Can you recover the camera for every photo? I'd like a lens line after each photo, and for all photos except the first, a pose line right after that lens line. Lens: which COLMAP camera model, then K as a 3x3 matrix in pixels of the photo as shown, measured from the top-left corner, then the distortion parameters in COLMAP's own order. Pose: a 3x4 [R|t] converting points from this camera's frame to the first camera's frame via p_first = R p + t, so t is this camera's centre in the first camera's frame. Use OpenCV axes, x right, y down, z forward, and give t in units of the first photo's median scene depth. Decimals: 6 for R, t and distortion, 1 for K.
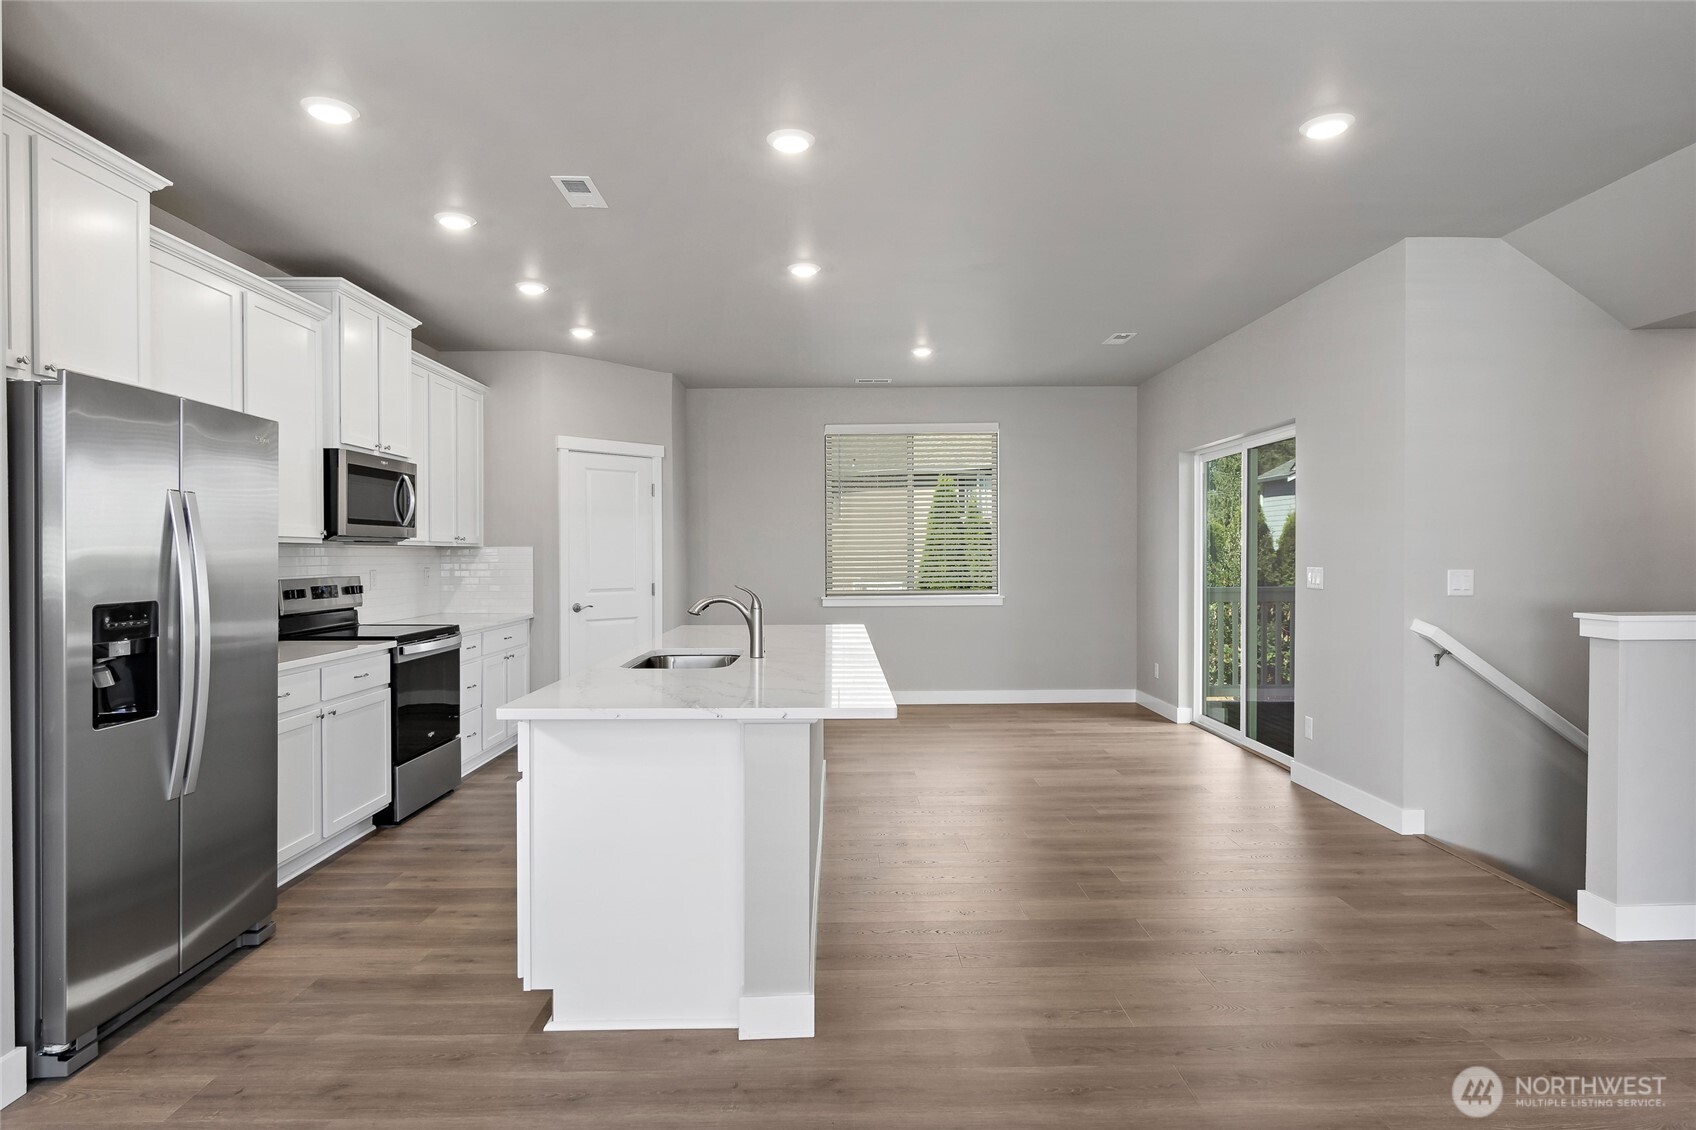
lens RADIAL K [[948.5, 0, 849.8], [0, 948.5, 560.9], [0, 0, 1]] dist [-0.001475, 0.004199]
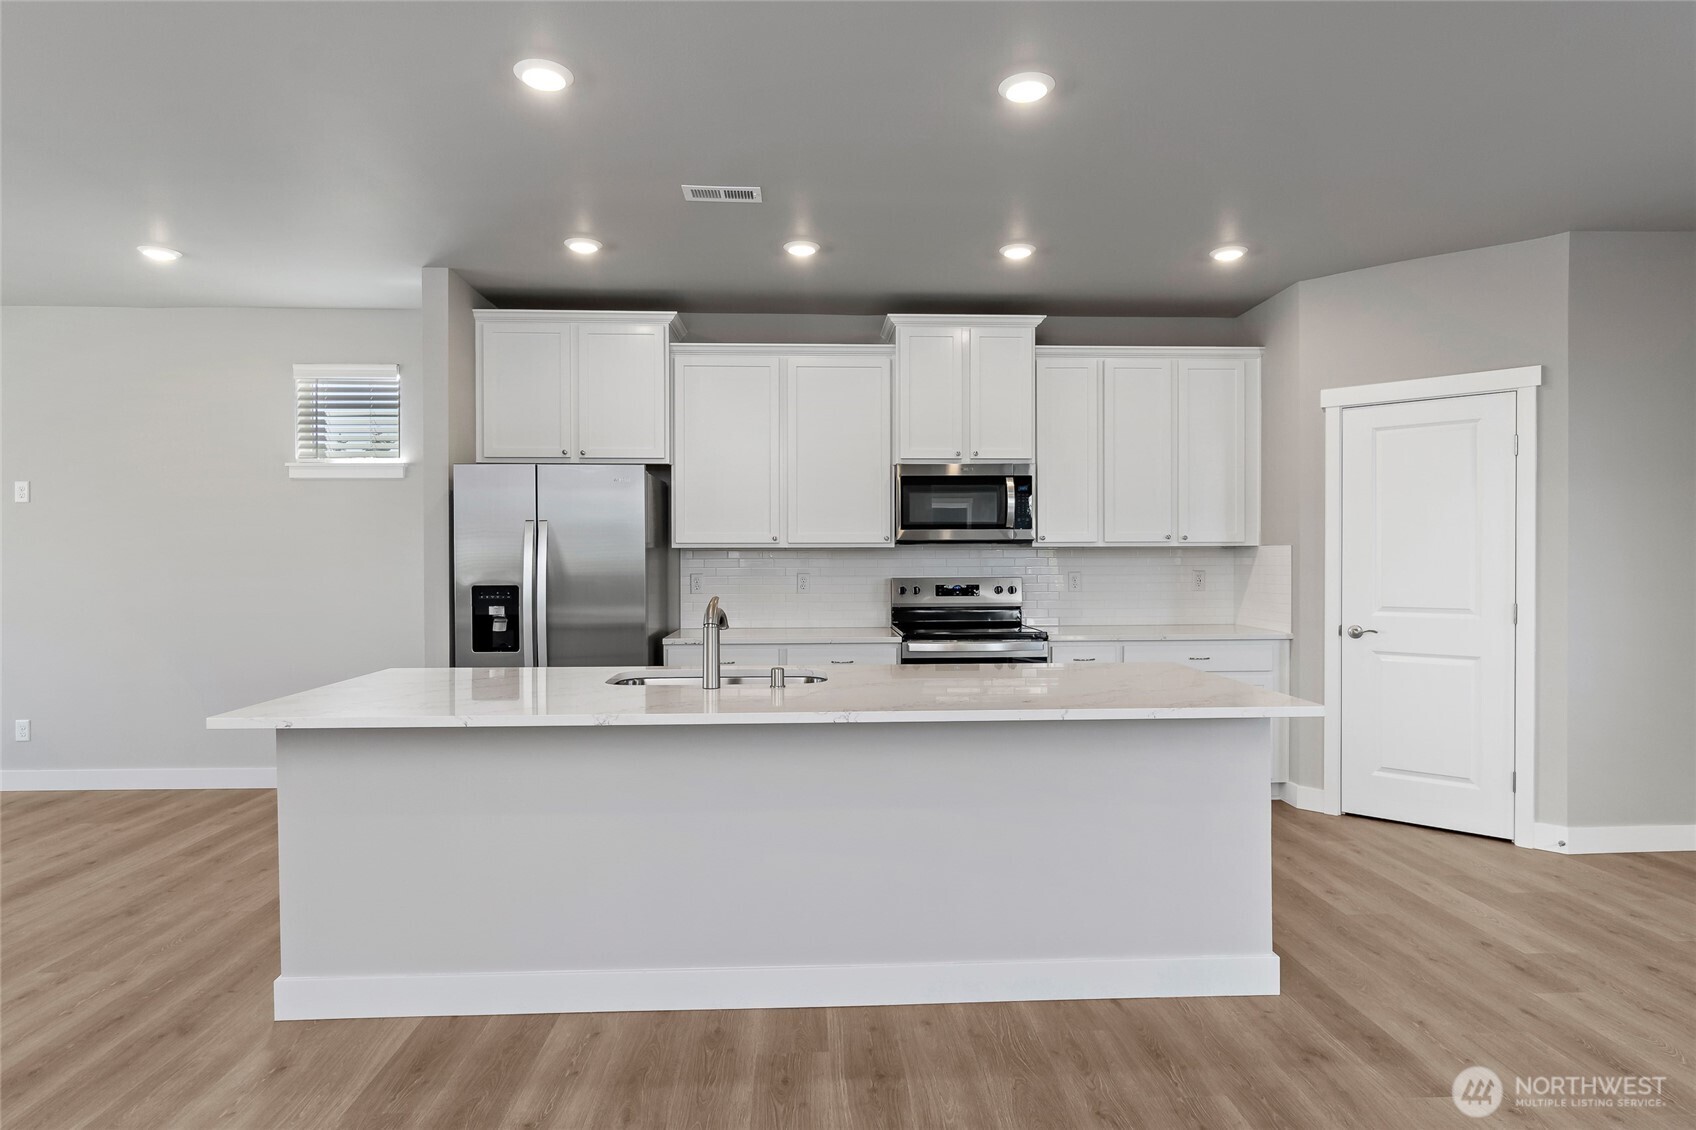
lens RADIAL K [[891.6, 0, 849.1], [0, 891.6, 578.9], [0, 0, 1]] dist [0.000612, -0.002400]
pose [[0.037574, 0.029873, -0.998847, 0.593426], [-0.003937, 0.999550, 0.029746, -0.013183], [0.999286, 0.002815, 0.037675, 0.992682]]
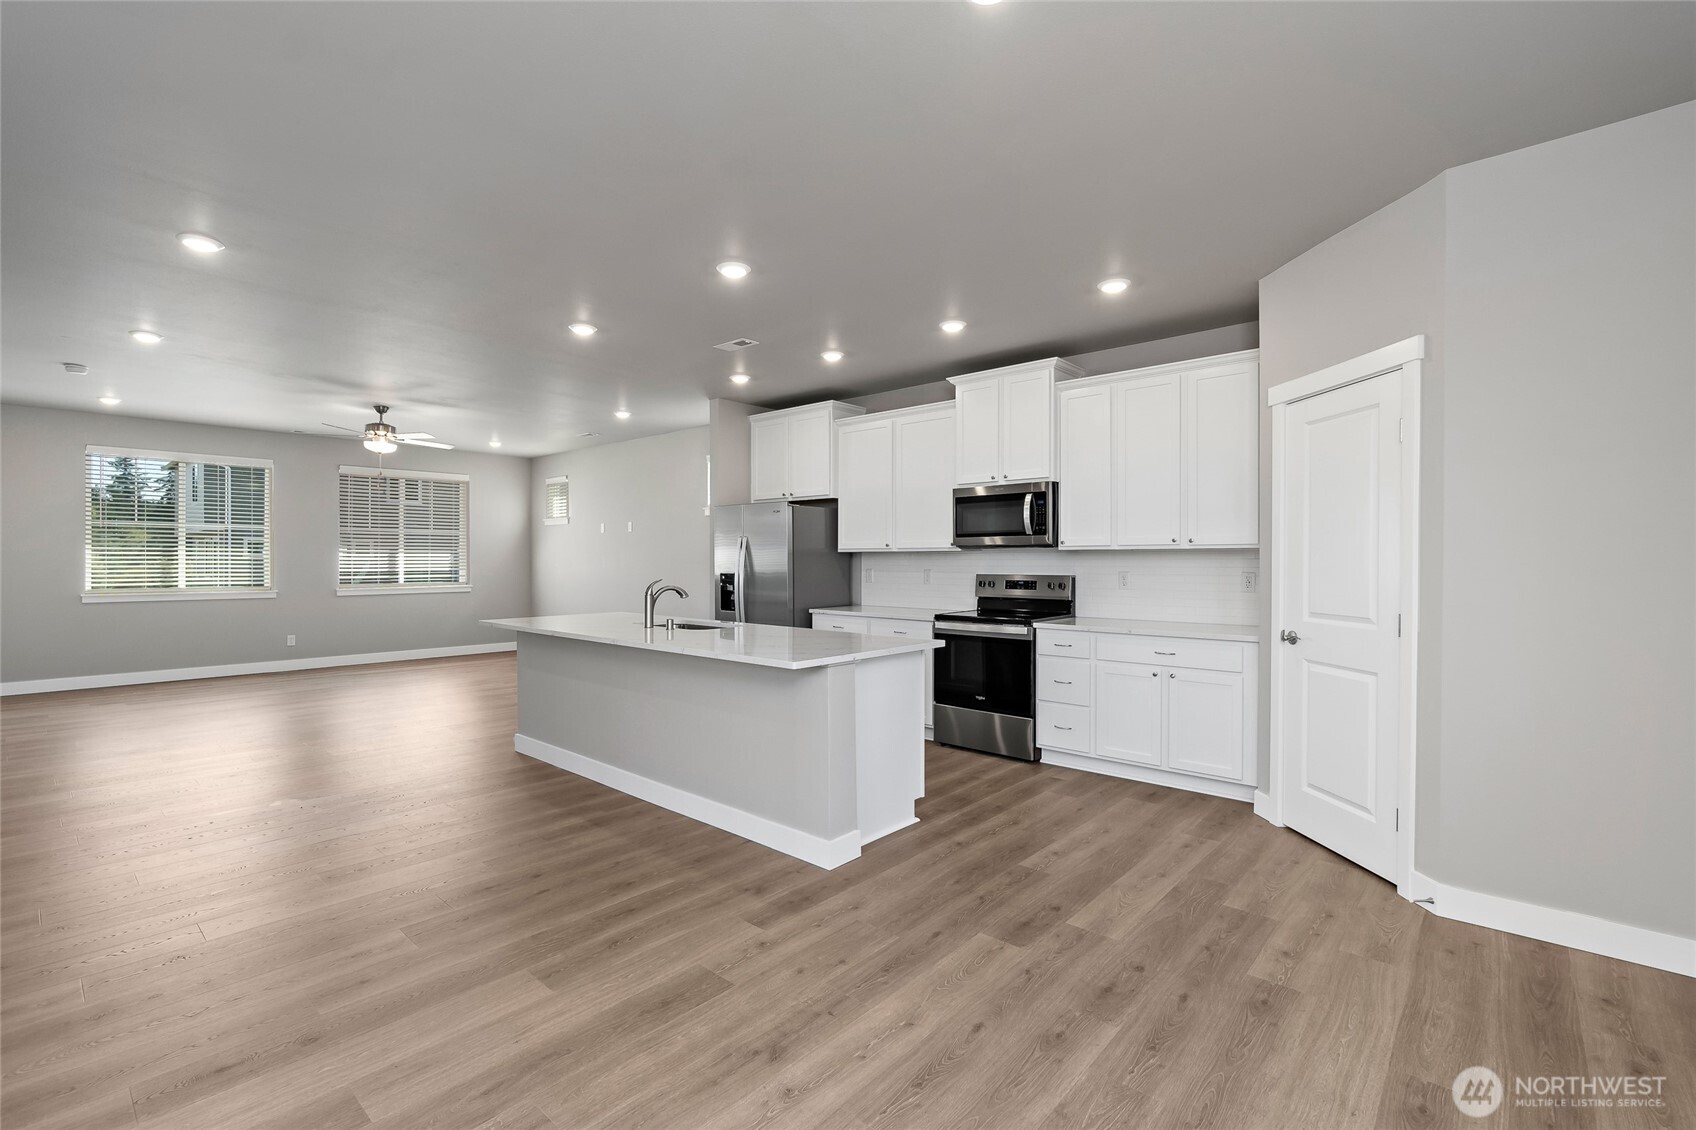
lens RADIAL K [[746.7, 0, 865.3], [0, 746.7, 574.8], [0, 0, 1]] dist [-0.004349, 0.000817]
pose [[-0.661980, 0.019168, -0.749276, 0.504266], [-0.001121, 0.999647, 0.026563, -0.013130], [0.749521, 0.018424, -0.661724, 1.856827]]
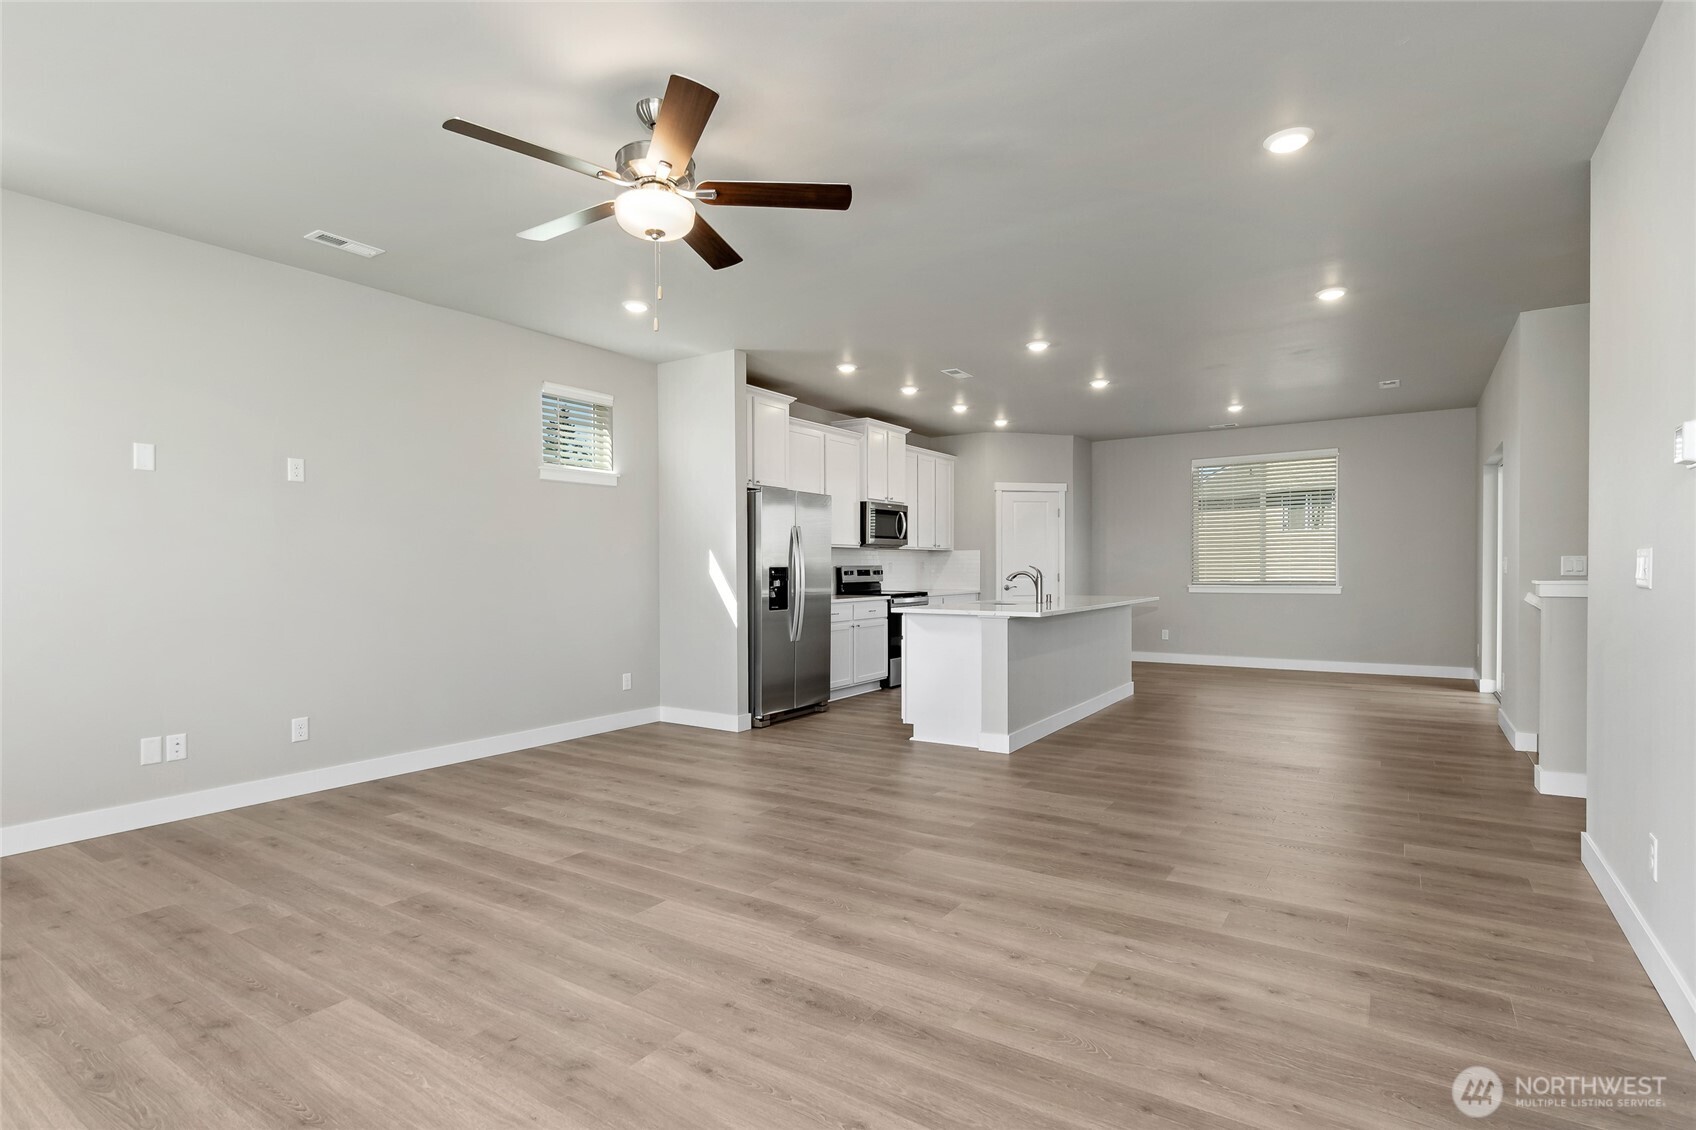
lens RADIAL K [[837.4, 0, 852.4], [0, 837.4, 577.7], [0, 0, 1]] dist [0.012521, -0.005070]
pose [[0.831100, 0.006863, -0.556080, 0.481371], [-0.001298, 0.999945, 0.010400, 0.029860], [0.556121, -0.007921, 0.831063, -0.565405]]
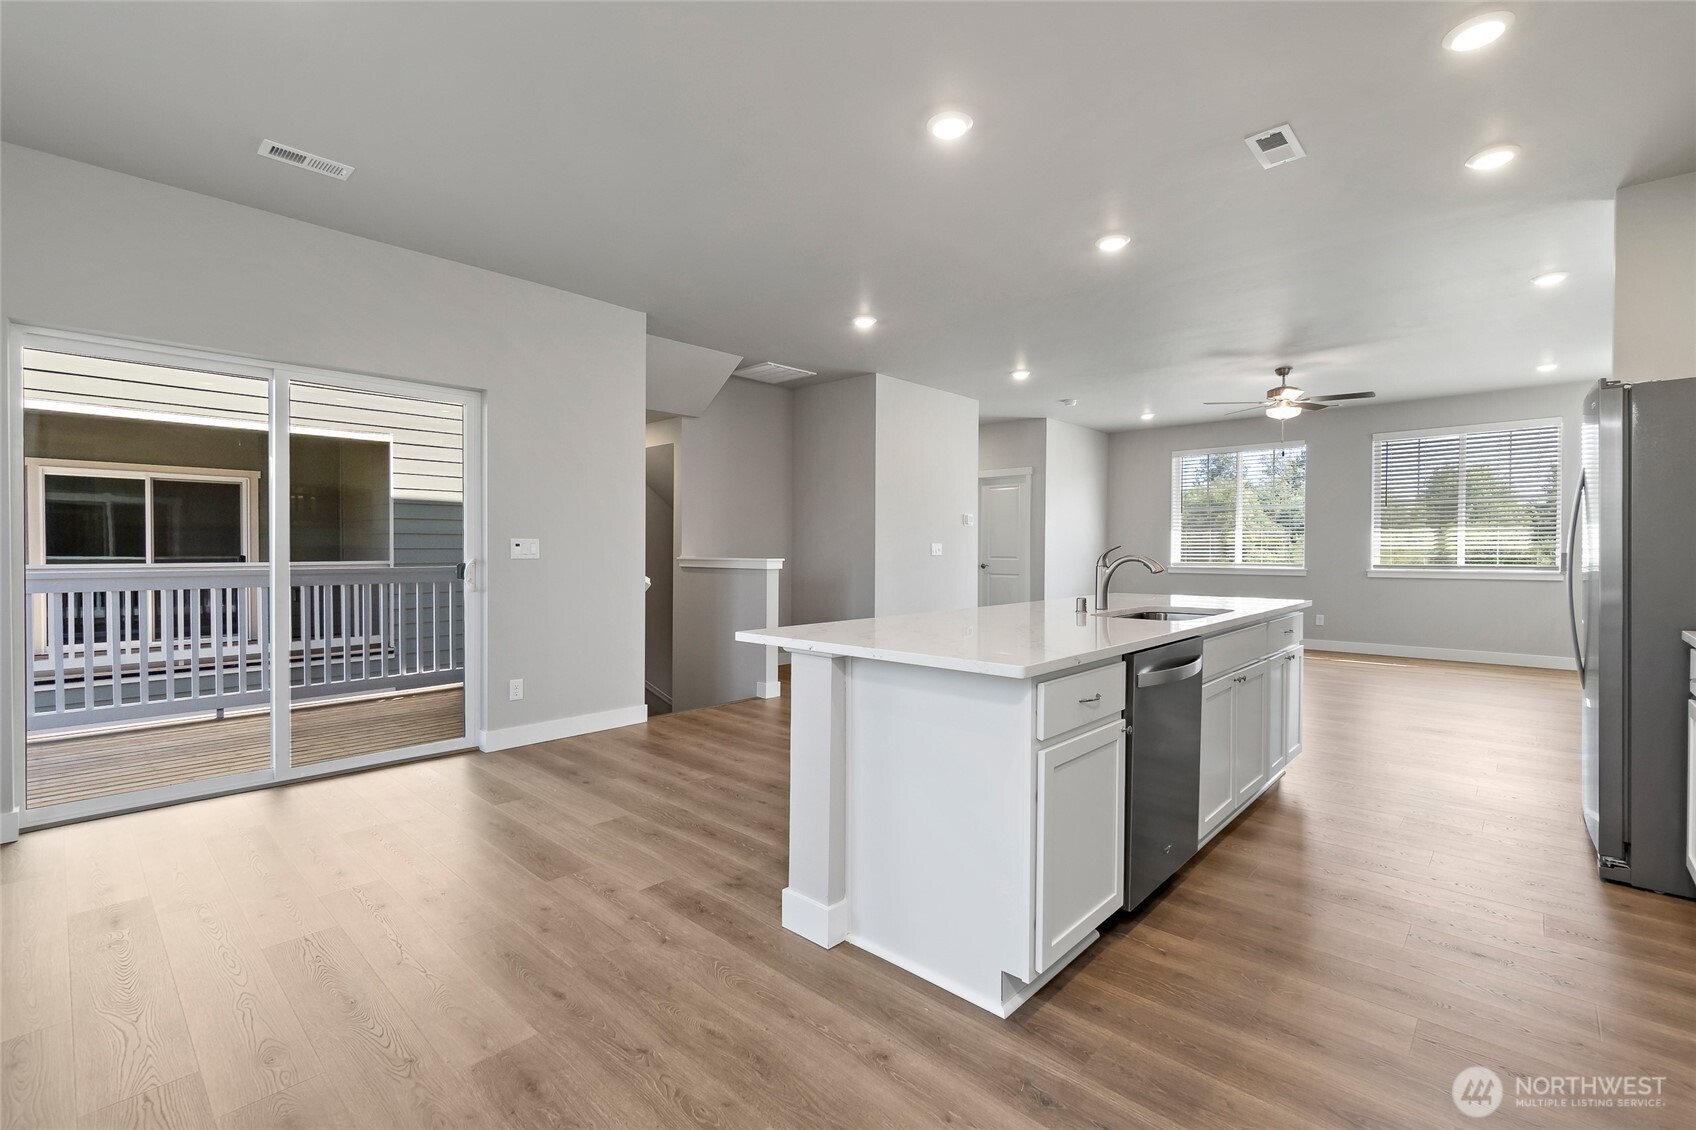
lens RADIAL K [[746.7, 0, 831.0], [0, 746.7, 564.0], [0, 0, 1]] dist [-0.004349, 0.000817]
pose [[-0.715299, -0.010169, 0.698745, -0.454225], [0.006649, 0.999750, 0.021356, 0.022537], [-0.698787, 0.019921, -0.715052, 1.704346]]
